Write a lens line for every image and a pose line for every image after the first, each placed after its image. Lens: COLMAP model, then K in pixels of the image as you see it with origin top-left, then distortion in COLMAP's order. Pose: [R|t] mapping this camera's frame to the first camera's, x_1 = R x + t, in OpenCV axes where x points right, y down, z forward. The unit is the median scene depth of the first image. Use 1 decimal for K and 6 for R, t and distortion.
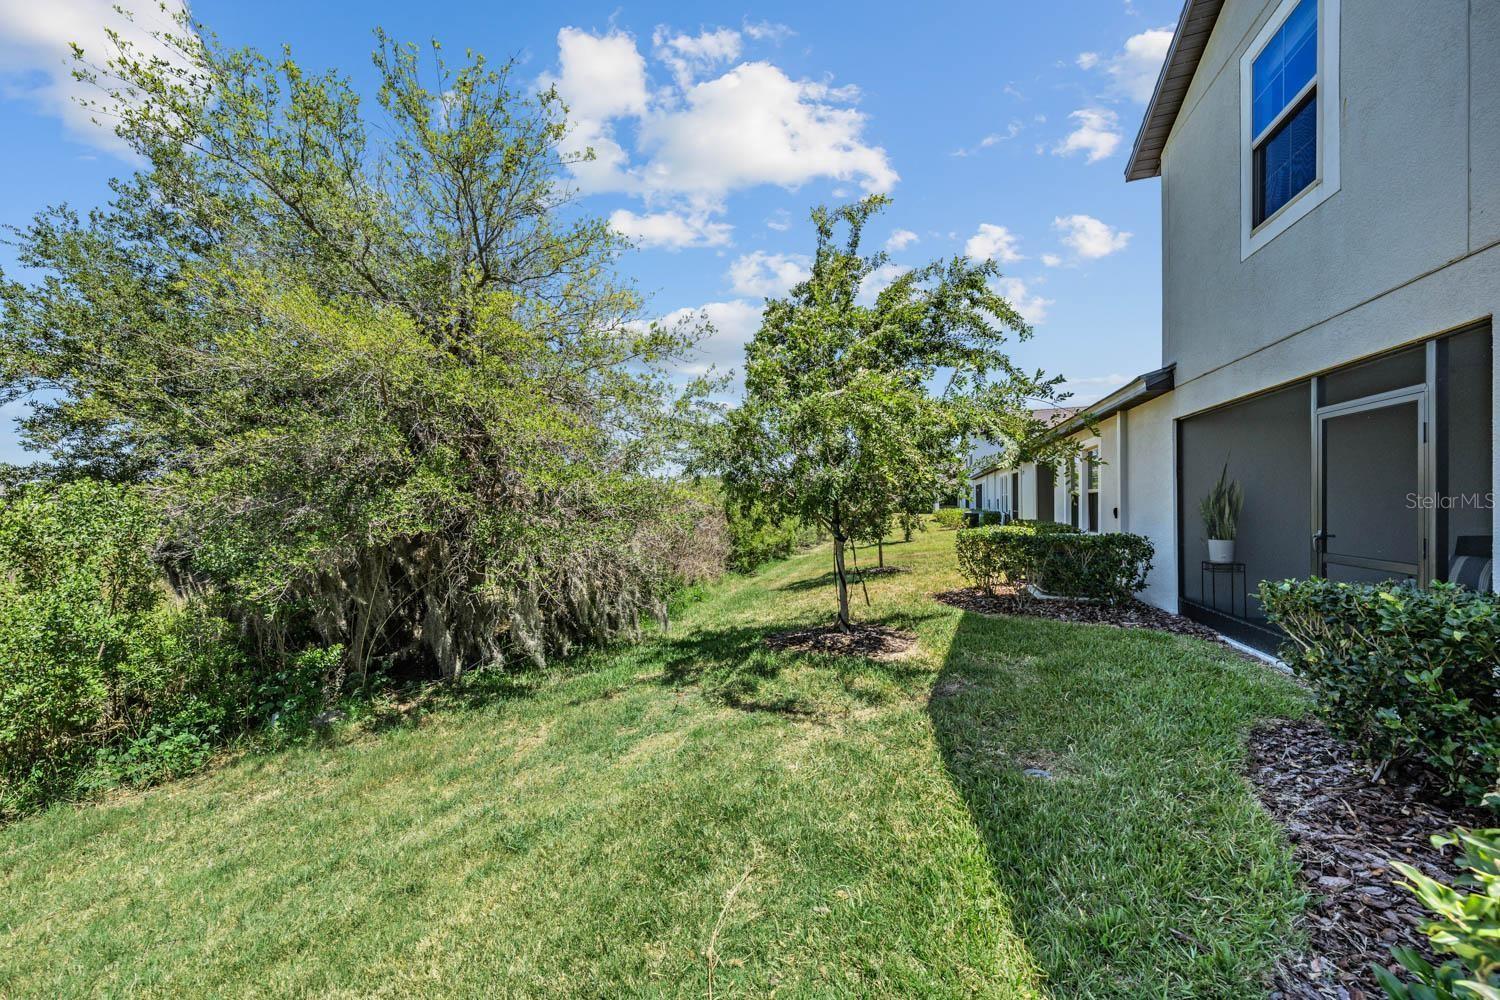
lens RADIAL K [[528.3, 0, 725.2], [0, 528.3, 505.1], [0, 0, 1]] dist [0.000073, -0.000013]
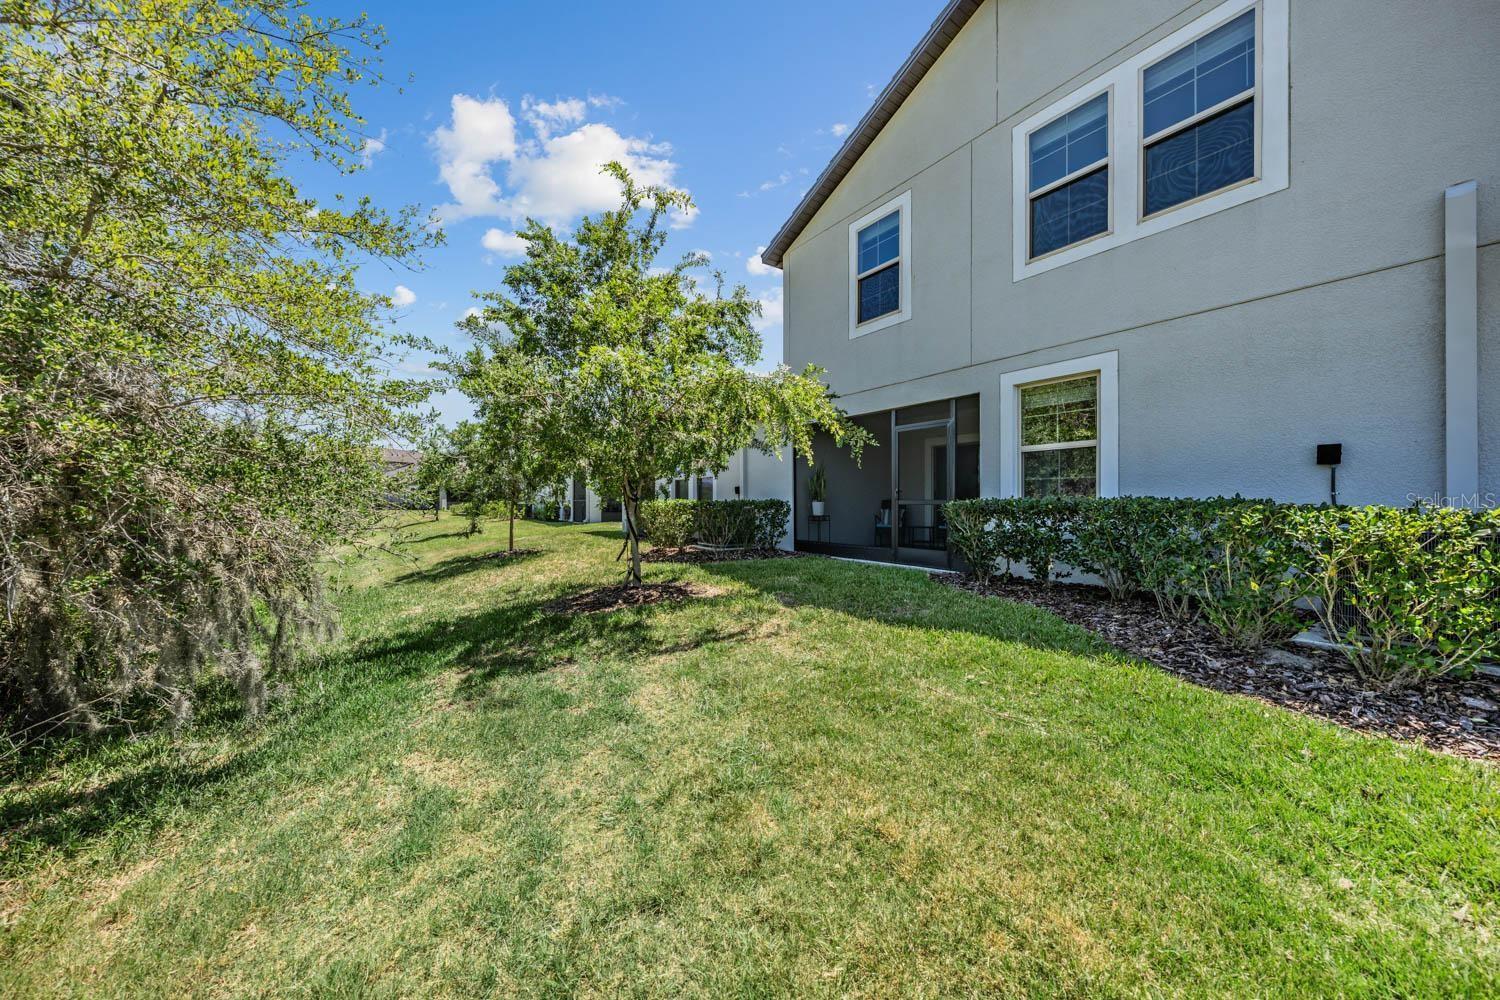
lens RADIAL K [[528.3, 0, 725.2], [0, 528.3, 505.1], [0, 0, 1]] dist [0.000073, -0.000013]
pose [[0.592290, 0.004718, 0.805711, -0.777530], [-0.004146, 0.999987, -0.002807, 0.108755], [-0.805714, -0.001678, 0.592302, 0.329497]]
